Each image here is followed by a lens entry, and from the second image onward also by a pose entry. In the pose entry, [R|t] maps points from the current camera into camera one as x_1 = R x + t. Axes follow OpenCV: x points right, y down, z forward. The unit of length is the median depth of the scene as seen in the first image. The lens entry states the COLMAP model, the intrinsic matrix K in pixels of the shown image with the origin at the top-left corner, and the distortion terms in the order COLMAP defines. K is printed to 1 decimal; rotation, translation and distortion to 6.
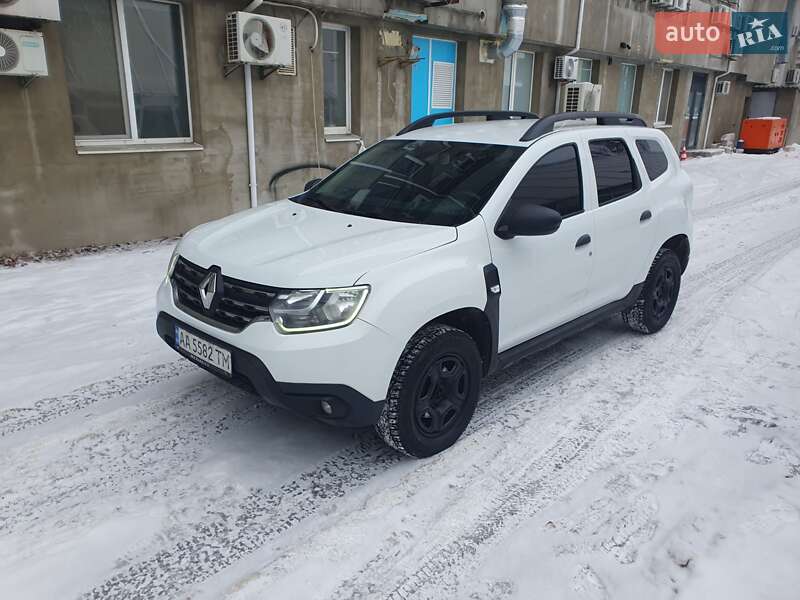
lens RADIAL K [[627.0, 0, 376.9], [0, 627.0, 306.1], [0, 0, 1]] dist [0.011644, 0.004848]
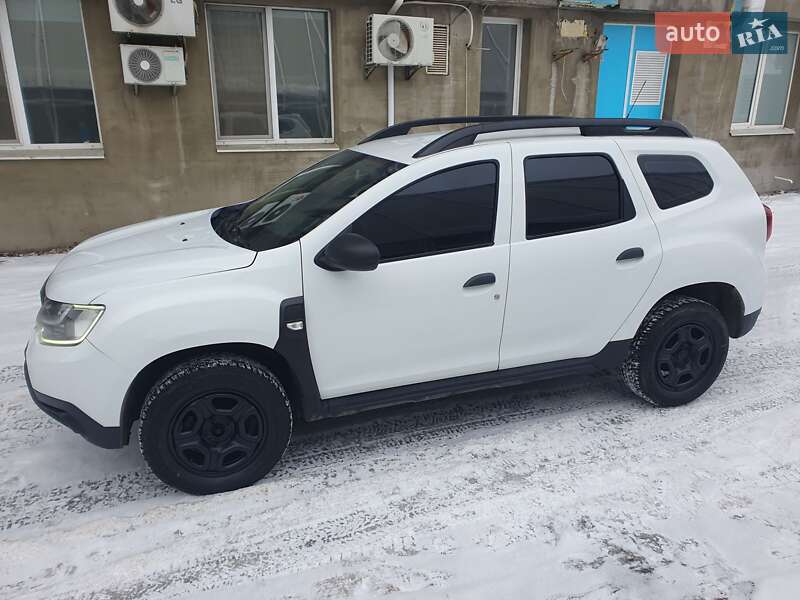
lens RADIAL K [[624.1, 0, 390.8], [0, 624.1, 302.5], [0, 0, 1]] dist [0.014565, 0.005313]
pose [[0.903535, 0.119605, -0.411484, 0.491775], [-0.117516, 0.992603, 0.030475, -0.075678], [0.412085, 0.020821, 0.910907, 0.187255]]
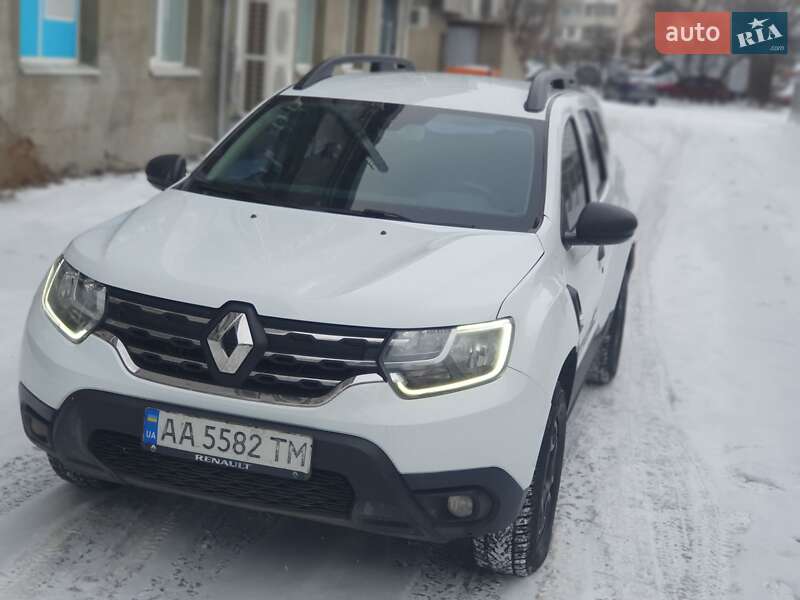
lens RADIAL K [[1181.0, 0, 382.4], [0, 1181.0, 301.4], [0, 0, 1]] dist [0.166705, -0.617225]
pose [[0.869080, -0.038812, 0.493146, -0.487518], [0.073726, 0.995946, -0.051544, 0.003411], [-0.489147, 0.081154, 0.868418, -0.040502]]
